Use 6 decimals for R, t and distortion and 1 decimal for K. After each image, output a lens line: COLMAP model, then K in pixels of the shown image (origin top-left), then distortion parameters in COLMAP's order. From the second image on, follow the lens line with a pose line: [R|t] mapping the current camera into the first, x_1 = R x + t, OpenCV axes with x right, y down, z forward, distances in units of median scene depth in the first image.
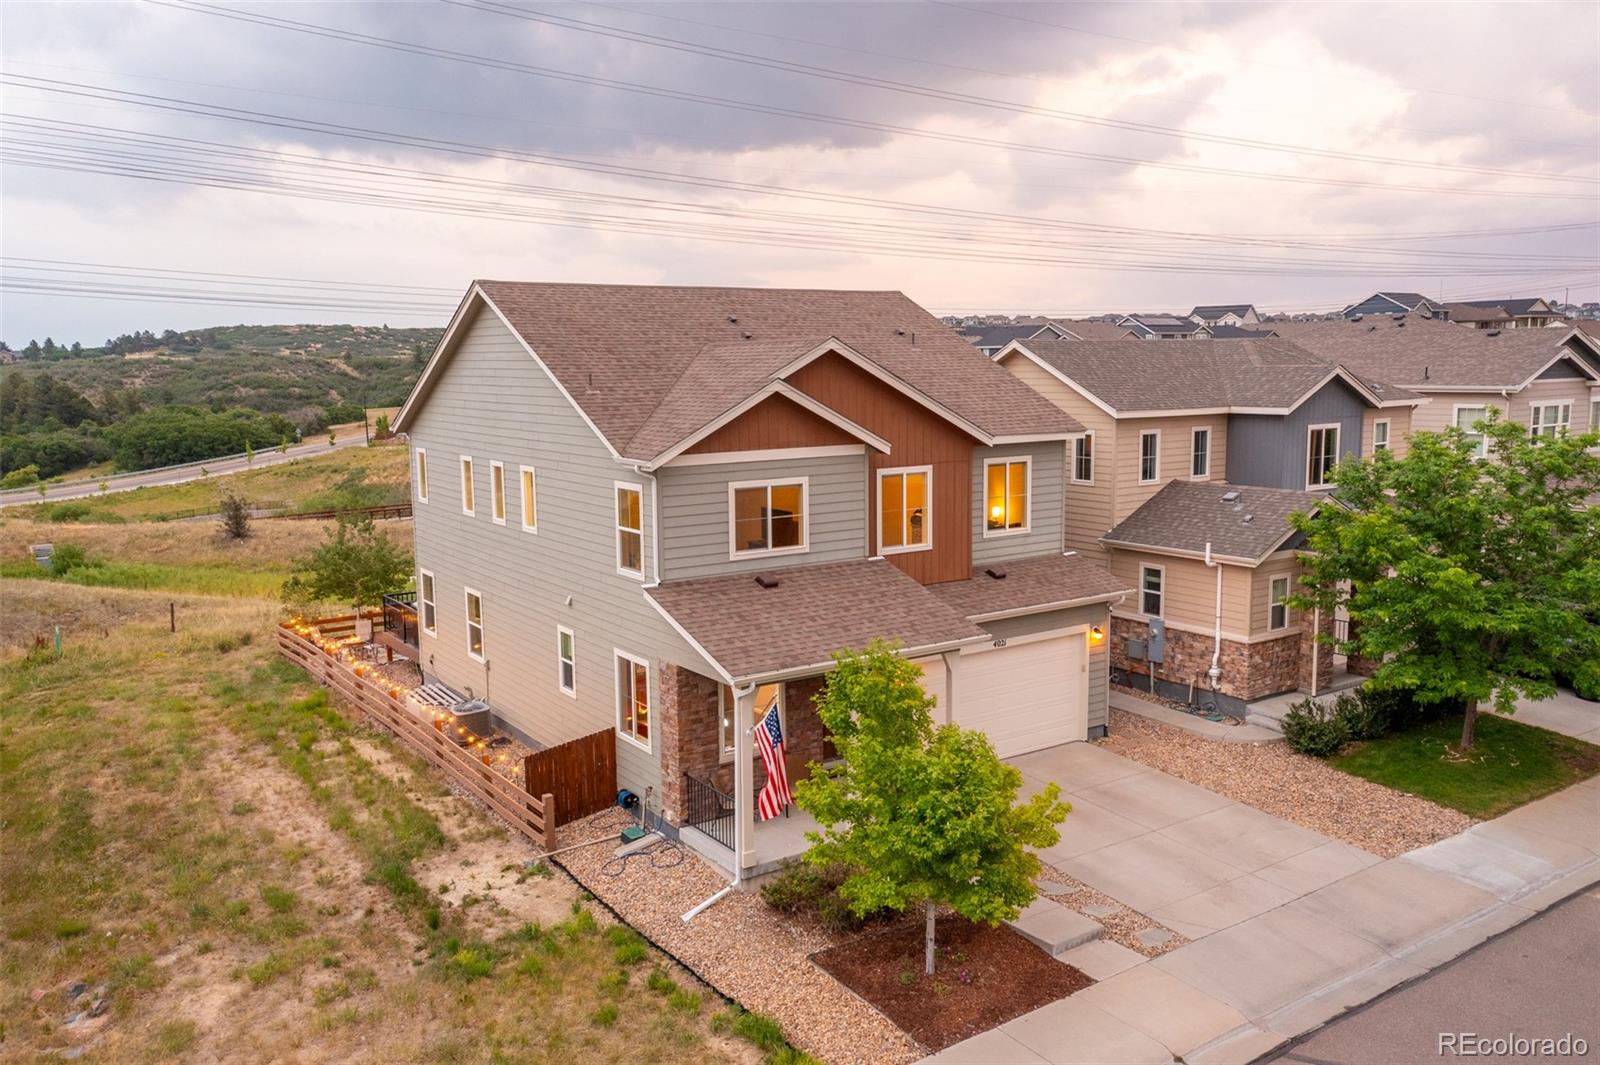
lens RADIAL K [[1271.0, 0, 800.0], [0, 1271.0, 532.5], [0, 0, 1]] dist [0.003581, 0.006842]
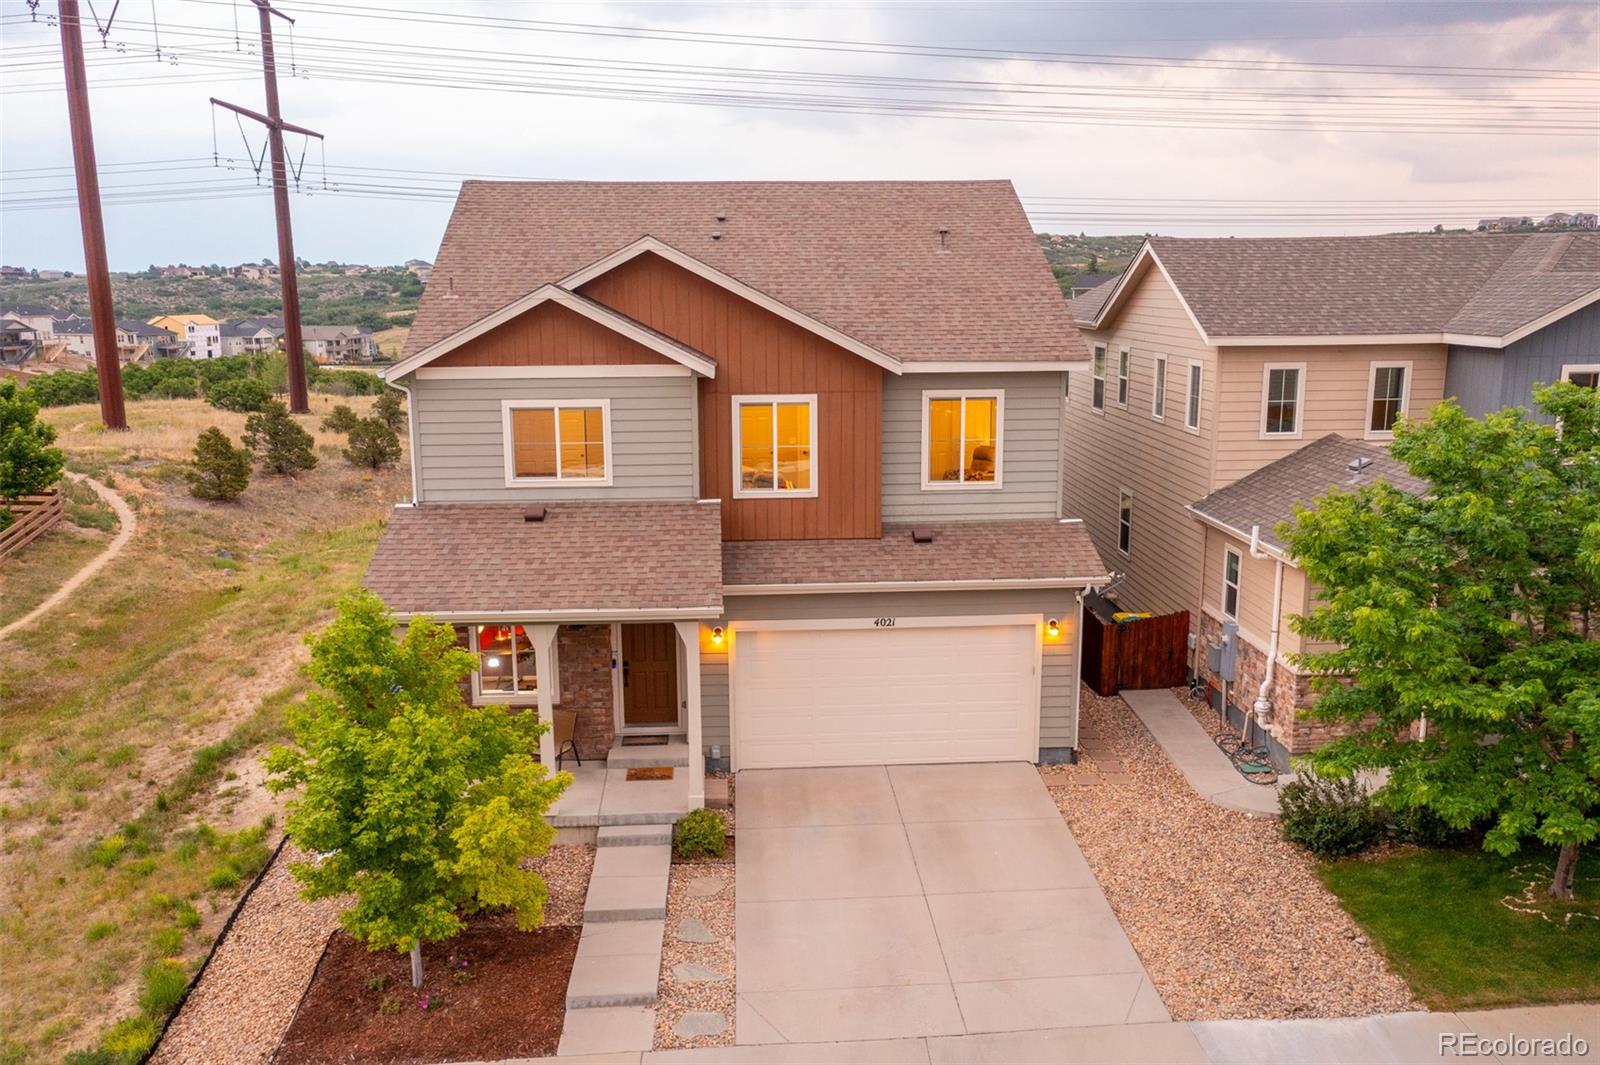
lens RADIAL K [[1270.8, 0, 800.0], [0, 1270.8, 532.5], [0, 0, 1]] dist [-0.002550, 0.012615]
pose [[0.859237, 0.106851, -0.500295, 0.544942], [-0.072813, 0.993531, 0.087142, -0.037472], [0.506370, -0.038447, 0.861459, 0.307337]]
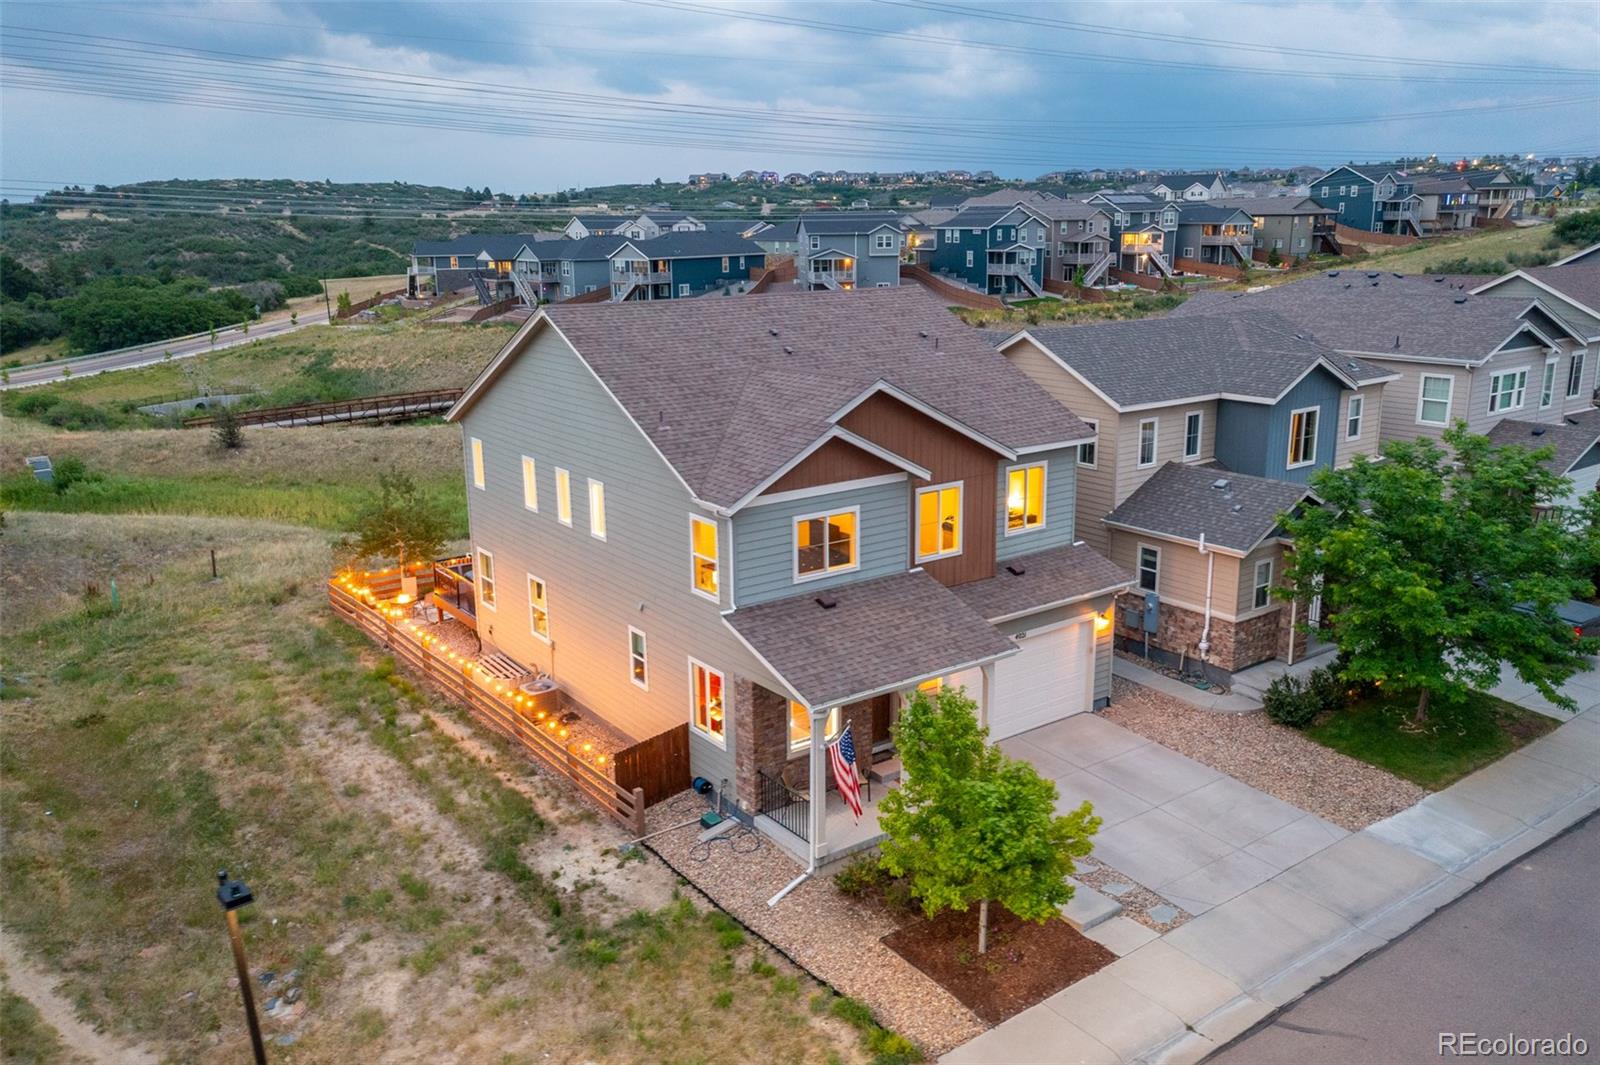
lens RADIAL K [[1270.8, 0, 800.0], [0, 1270.8, 532.5], [0, 0, 1]] dist [-0.002550, 0.012615]
pose [[0.999470, -0.009720, 0.031083, -0.078938], [0.006279, 0.994029, 0.108938, -0.138442], [-0.031957, -0.108685, 0.993562, -0.115064]]
